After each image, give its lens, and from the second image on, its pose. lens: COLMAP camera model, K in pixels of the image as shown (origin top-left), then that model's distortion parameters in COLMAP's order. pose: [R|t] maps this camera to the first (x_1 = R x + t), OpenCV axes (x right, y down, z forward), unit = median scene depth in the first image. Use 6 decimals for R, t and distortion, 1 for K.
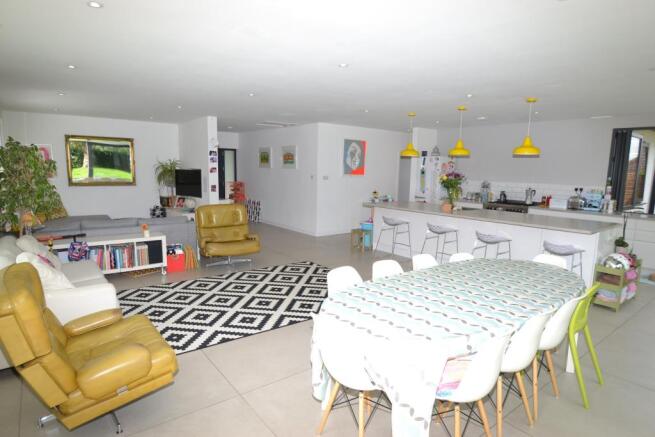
lens RADIAL K [[377.9, 0, 327.5], [0, 377.9, 218.5], [0, 0, 1]] dist [0.001399, 0.000118]
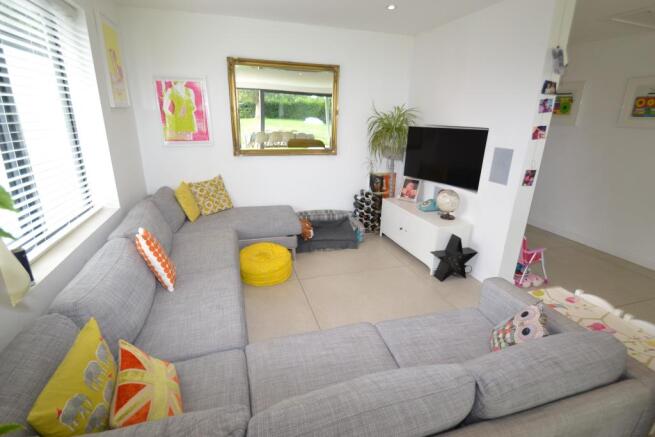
lens RADIAL K [[318.7, 0, 327.5], [0, 318.7, 218.5], [0, 0, 1]] dist [-0.000758, -0.000129]
pose [[0.938282, 0.109861, -0.327960, -0.335958], [-0.051705, 0.982111, 0.181065, -0.075820], [0.341985, -0.152933, 0.927177, 0.514534]]
